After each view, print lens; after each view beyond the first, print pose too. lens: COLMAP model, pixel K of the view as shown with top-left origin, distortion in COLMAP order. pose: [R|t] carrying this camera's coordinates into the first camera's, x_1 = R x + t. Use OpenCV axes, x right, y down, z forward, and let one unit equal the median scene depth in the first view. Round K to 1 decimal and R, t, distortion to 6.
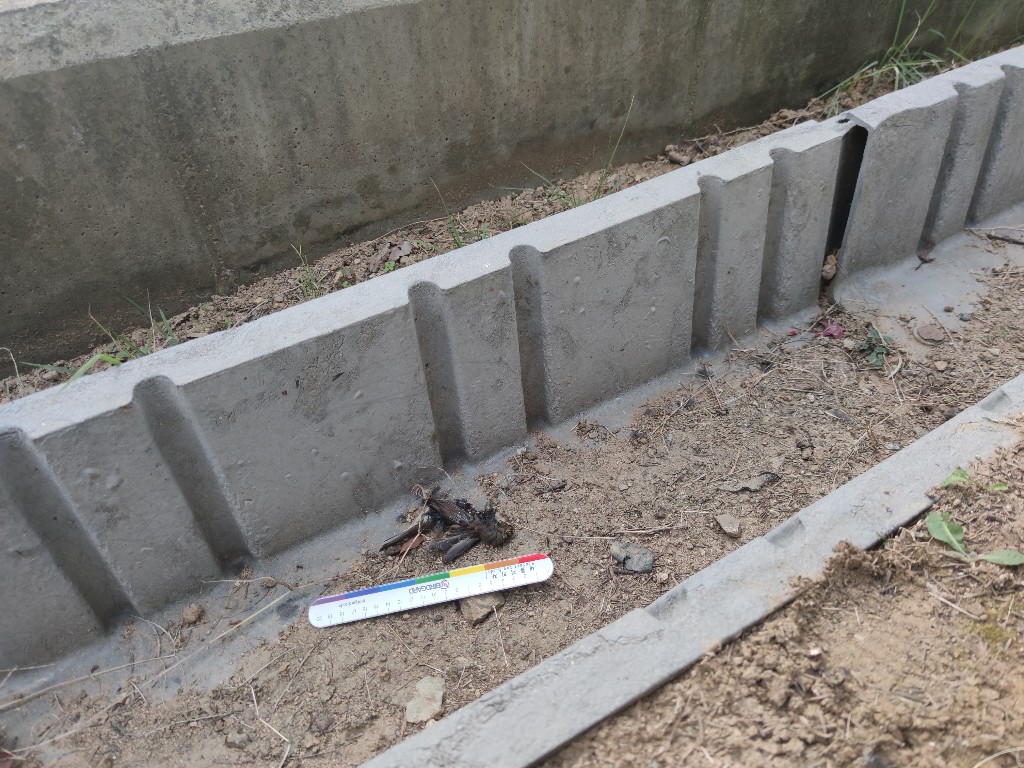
lens RADIAL K [[713.4, 0, 508.1], [0, 713.4, 381.3], [0, 0, 1]] dist [0.025413, -0.018736]
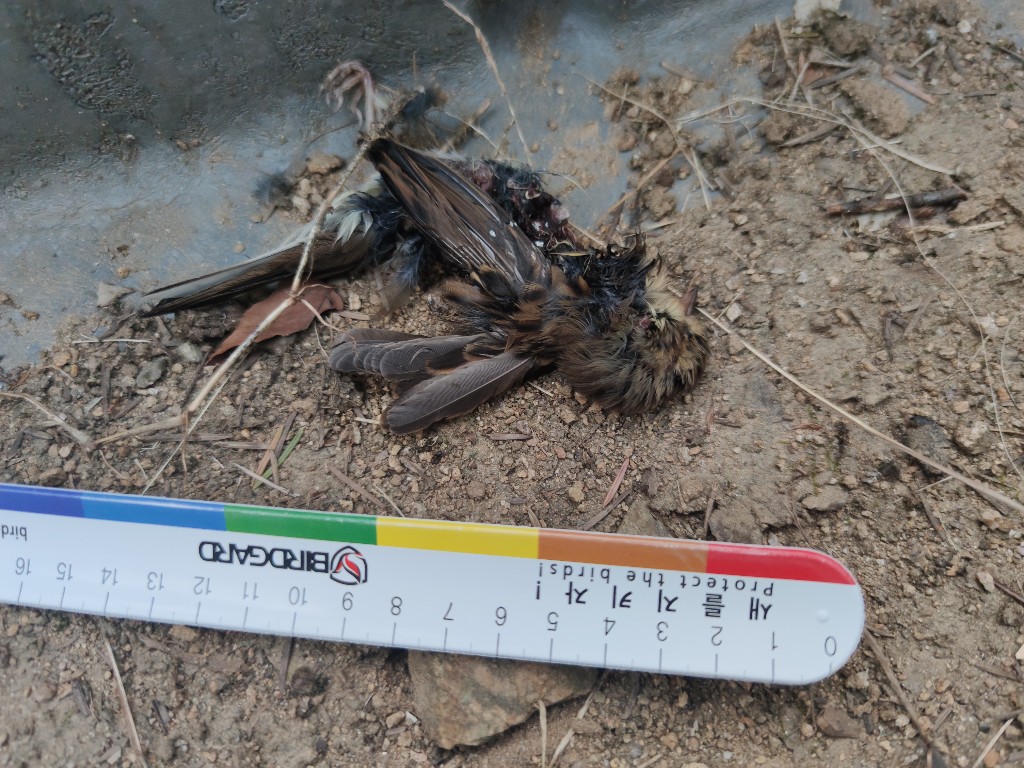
lens RADIAL K [[773.9, 0, 522.8], [0, 773.9, 386.0], [0, 0, 1]] dist [-0.032233, 0.005159]
pose [[0.968048, 0.242036, -0.065589, -0.031589], [-0.173809, 0.836145, 0.520242, 0.095824], [0.180760, -0.492219, 0.851497, 0.768732]]
